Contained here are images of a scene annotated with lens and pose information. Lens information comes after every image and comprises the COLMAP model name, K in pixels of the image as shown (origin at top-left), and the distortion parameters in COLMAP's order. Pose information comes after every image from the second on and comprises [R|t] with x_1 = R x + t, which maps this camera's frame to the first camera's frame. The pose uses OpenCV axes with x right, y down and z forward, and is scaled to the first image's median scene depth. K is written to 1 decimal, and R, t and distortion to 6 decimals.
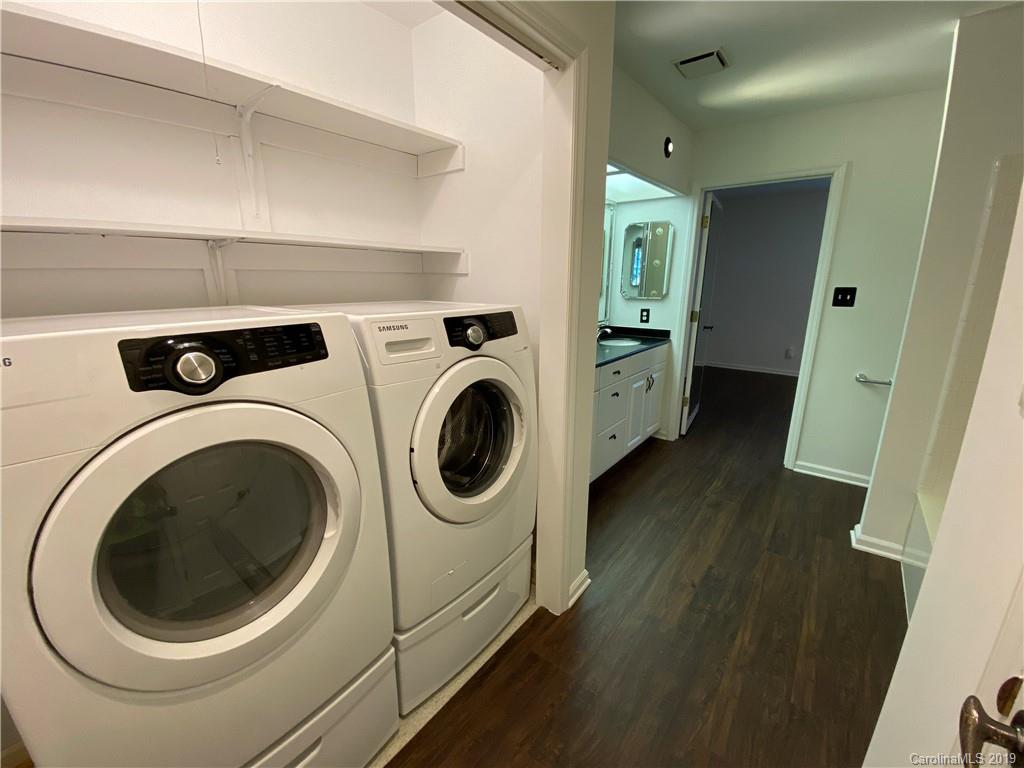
lens RADIAL K [[427.2, 0, 510.0], [0, 427.2, 388.4], [0, 0, 1]] dist [0.000720, -0.001976]
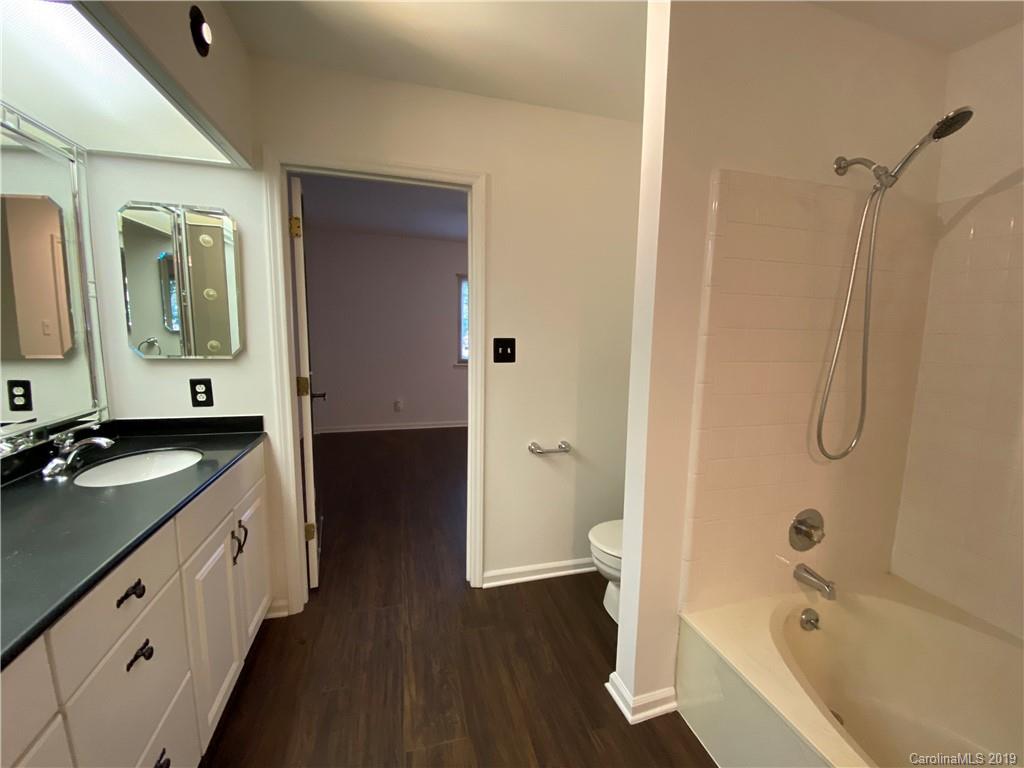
lens RADIAL K [[427.2, 0, 517.8], [0, 427.2, 386.4], [0, 0, 1]] dist [0.000720, -0.001976]
pose [[0.589320, -0.098475, 0.801876, 0.146390], [0.180470, 0.983509, -0.011852, -0.114457], [-0.787485, 0.151699, 0.597374, 0.447223]]
